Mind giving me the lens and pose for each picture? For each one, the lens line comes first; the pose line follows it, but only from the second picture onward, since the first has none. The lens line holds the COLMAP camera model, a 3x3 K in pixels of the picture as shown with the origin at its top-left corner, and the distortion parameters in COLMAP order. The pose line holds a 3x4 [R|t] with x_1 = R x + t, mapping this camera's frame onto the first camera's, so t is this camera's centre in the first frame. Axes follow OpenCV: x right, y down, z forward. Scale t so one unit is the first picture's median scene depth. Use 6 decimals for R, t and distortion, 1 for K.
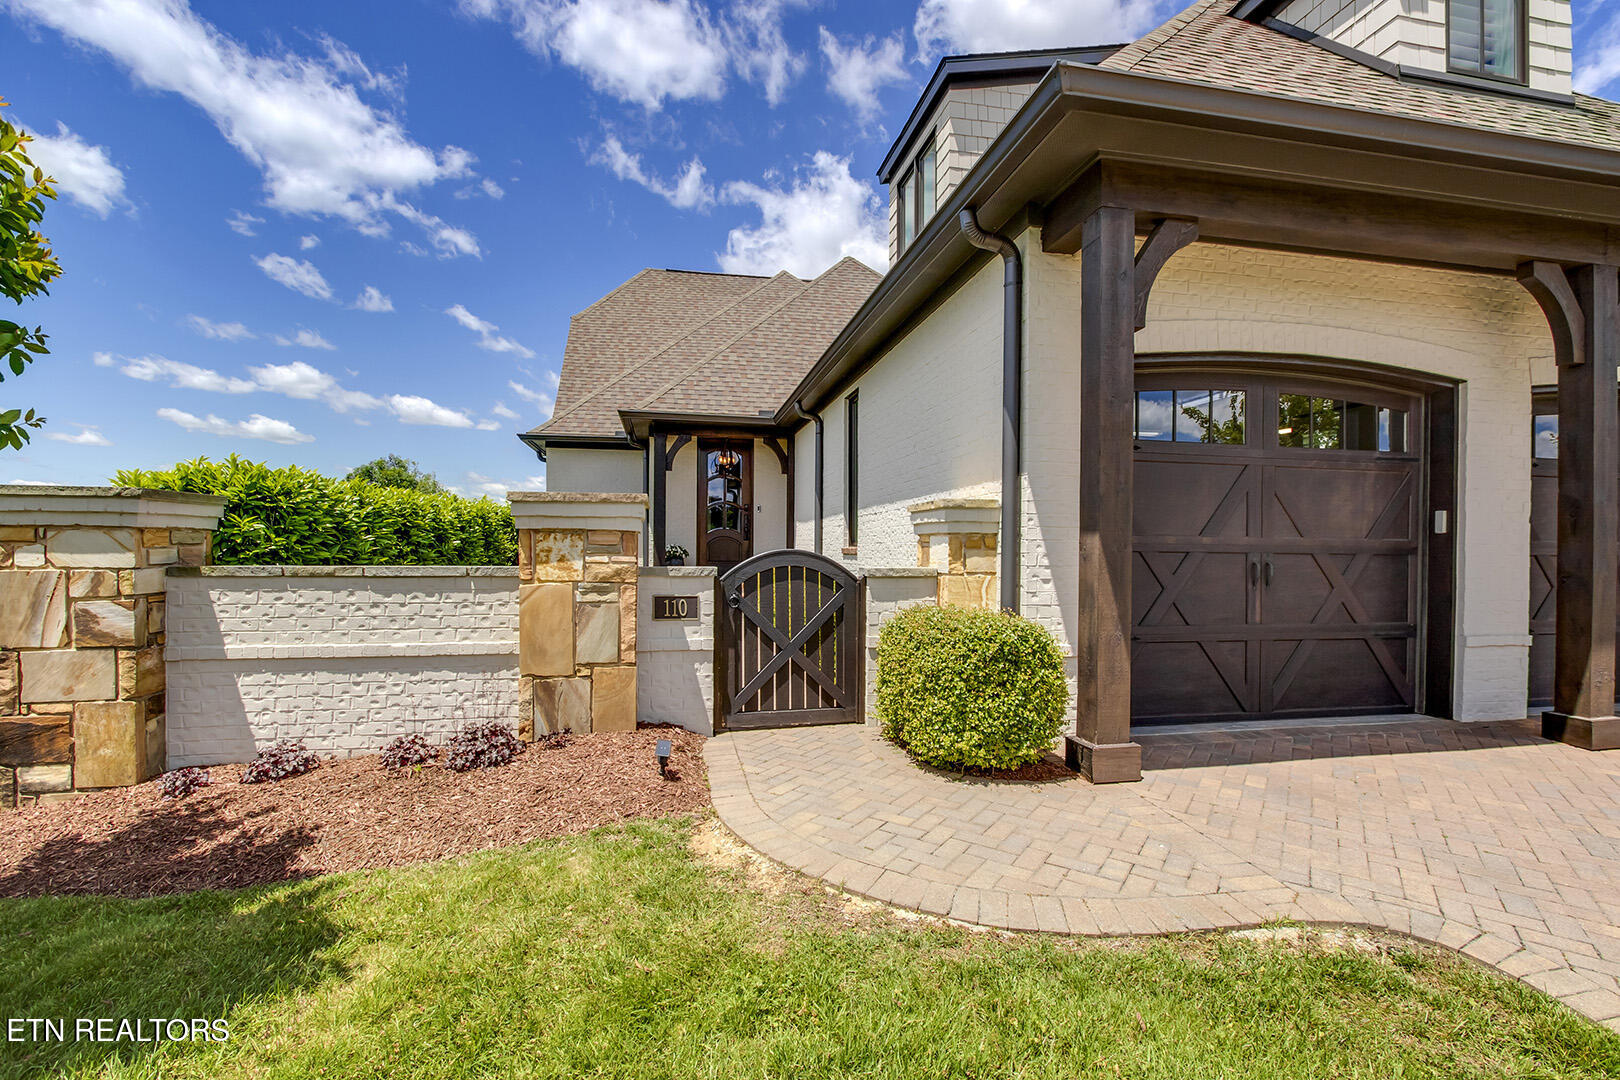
lens RADIAL K [[737.7, 0, 812.9], [0, 737.7, 560.8], [0, 0, 1]] dist [-0.001100, -0.000199]
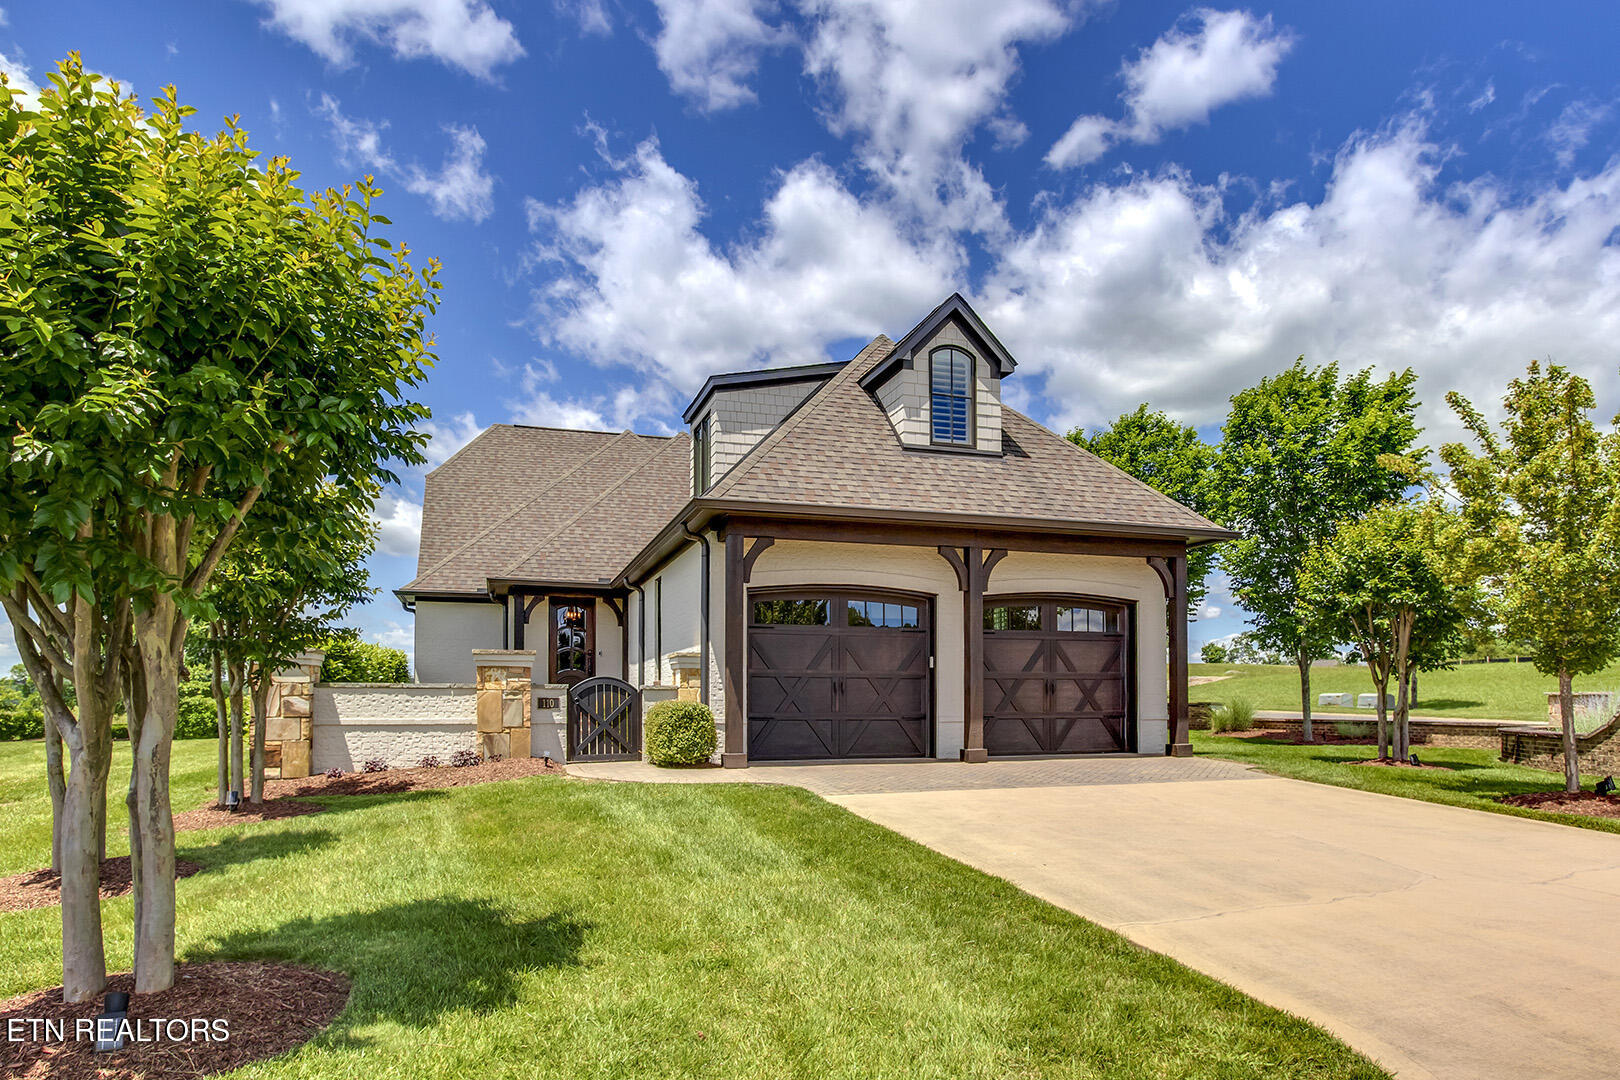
lens RADIAL K [[1127.5, 0, 867.3], [0, 1127.5, 710.0], [0, 0, 1]] dist [0.001688, 0.001200]
pose [[0.990576, -0.004769, 0.136880, 0.263667], [0.006826, 0.999871, -0.014560, 0.128676], [-0.136793, 0.015357, 0.990481, -2.212132]]
